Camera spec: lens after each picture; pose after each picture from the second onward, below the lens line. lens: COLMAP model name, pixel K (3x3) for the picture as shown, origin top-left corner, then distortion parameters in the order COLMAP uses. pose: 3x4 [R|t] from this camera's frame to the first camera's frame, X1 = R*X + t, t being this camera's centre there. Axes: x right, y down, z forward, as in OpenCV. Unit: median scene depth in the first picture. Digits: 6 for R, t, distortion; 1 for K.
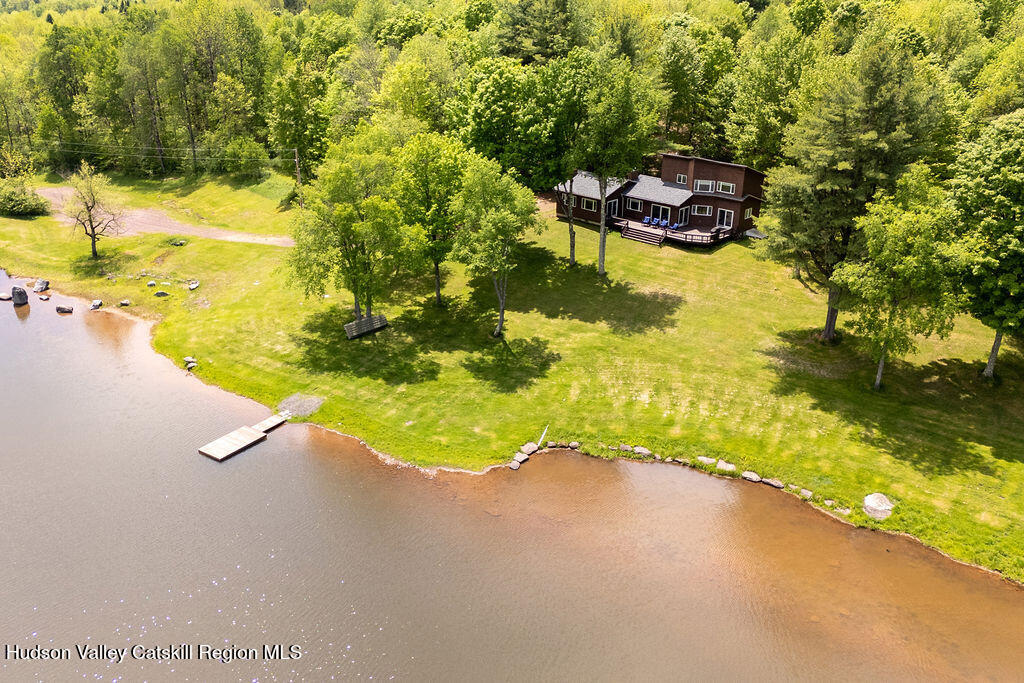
lens RADIAL K [[872.7, 0, 512.0], [0, 872.7, 341.5], [0, 0, 1]] dist [0.129757, -0.321883]
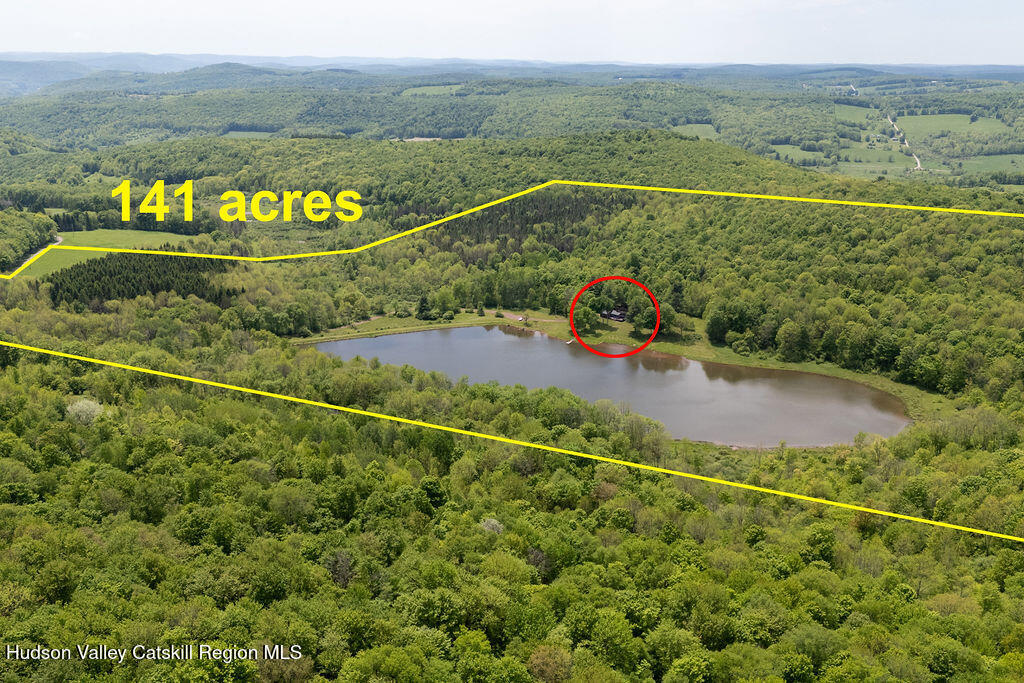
lens RADIAL K [[872.7, 0, 512.0], [0, 872.7, 341.5], [0, 0, 1]] dist [0.129757, -0.321883]
pose [[0.999882, -0.015269, 0.001643, -0.732031], [0.015353, 0.996381, -0.083599, 0.680346], [-0.000361, 0.083614, 0.996498, -6.459179]]
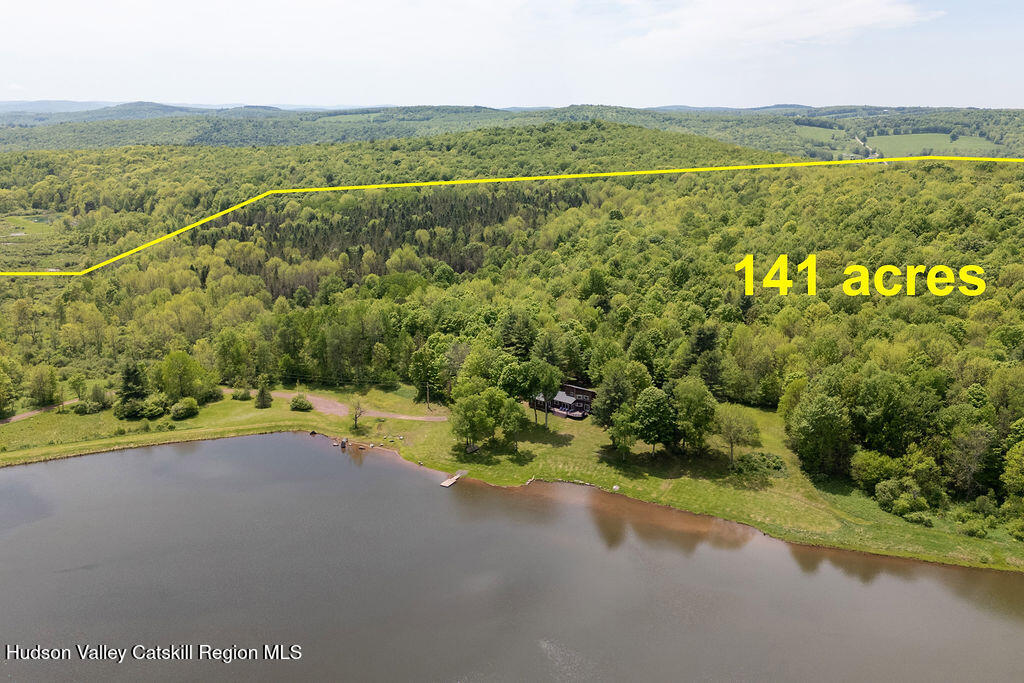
lens RADIAL K [[872.7, 0, 512.0], [0, 872.7, 341.5], [0, 0, 1]] dist [0.129757, -0.321883]
pose [[0.996995, -0.030549, 0.071191, -0.233405], [0.039896, 0.990202, -0.133820, 0.025636], [-0.066405, 0.136258, 0.988445, -2.119214]]
